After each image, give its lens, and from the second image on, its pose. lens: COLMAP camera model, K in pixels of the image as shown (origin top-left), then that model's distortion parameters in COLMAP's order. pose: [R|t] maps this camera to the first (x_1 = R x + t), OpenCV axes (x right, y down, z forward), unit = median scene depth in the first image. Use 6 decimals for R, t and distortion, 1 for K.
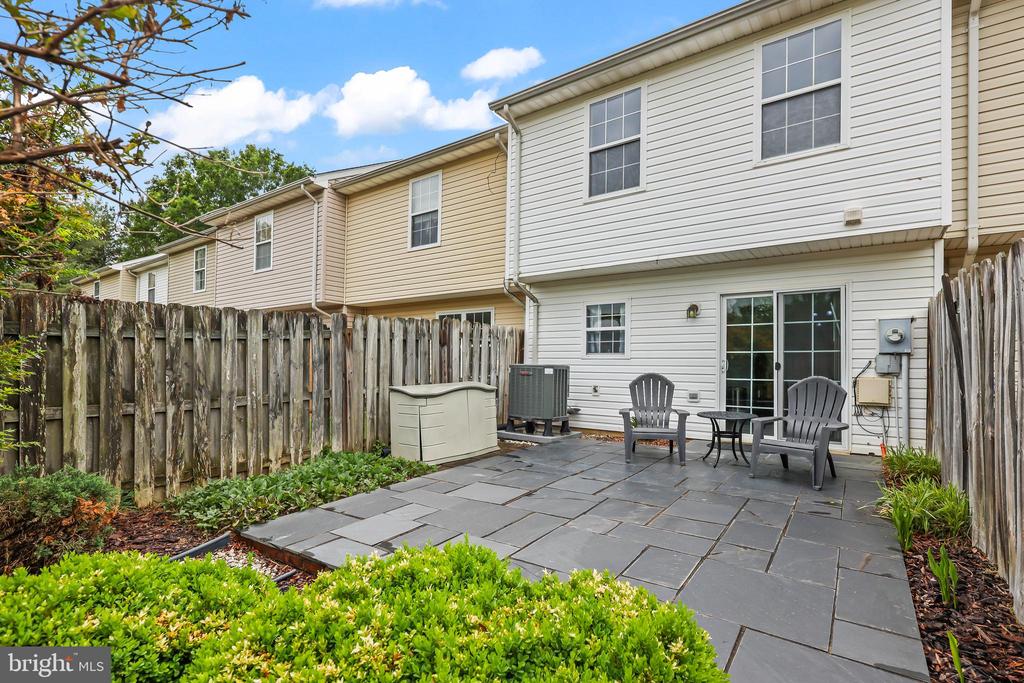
lens RADIAL K [[474.1, 0, 512.9], [0, 474.1, 356.9], [0, 0, 1]] dist [0.000385, -0.000070]
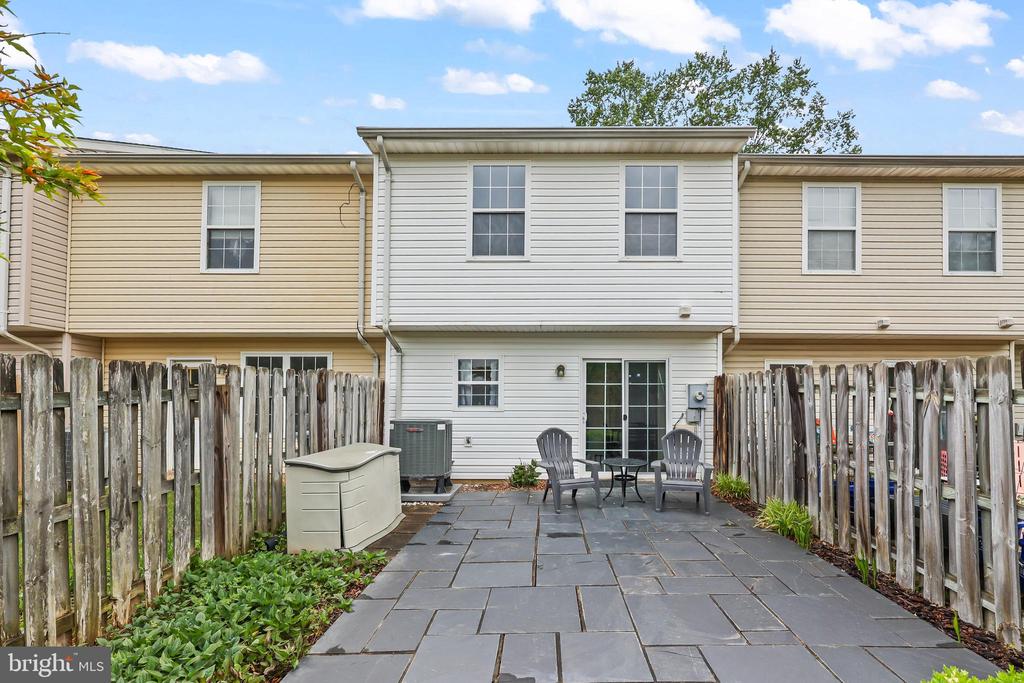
lens RADIAL K [[435.2, 0, 513.7], [0, 435.2, 394.6], [0, 0, 1]] dist [-0.000639, -0.000124]
pose [[0.817634, -0.004208, 0.575723, -0.334678], [-0.001953, 0.999947, 0.010083, -0.048488], [-0.575735, -0.009369, 0.817583, 0.186208]]
